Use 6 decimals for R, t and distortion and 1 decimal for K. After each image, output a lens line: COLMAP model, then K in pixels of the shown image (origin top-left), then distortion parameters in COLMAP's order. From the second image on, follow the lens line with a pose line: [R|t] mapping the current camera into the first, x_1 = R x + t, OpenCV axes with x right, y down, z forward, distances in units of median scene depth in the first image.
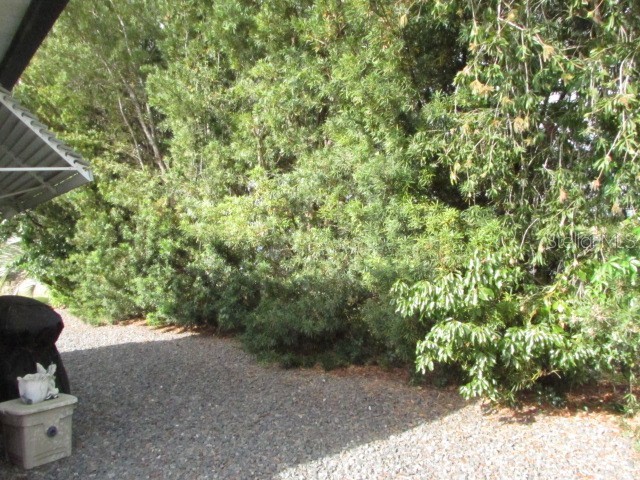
lens RADIAL K [[567.4, 0, 320.0], [0, 567.4, 240.0], [0, 0, 1]] dist [-0.015763, -0.020673]
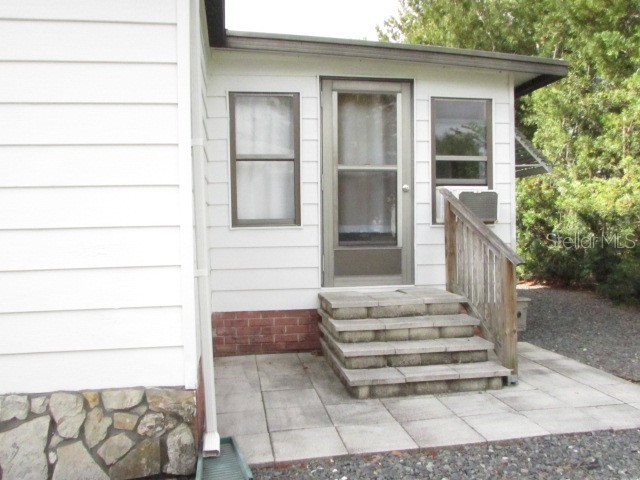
lens RADIAL K [[567.4, 0, 320.0], [0, 567.4, 240.0], [0, 0, 1]] dist [-0.015763, -0.020673]
pose [[0.883966, 0.052315, -0.464615, -0.107680], [-0.032838, 0.998213, 0.049921, 0.019589], [0.466396, -0.028871, 0.884105, -0.428427]]
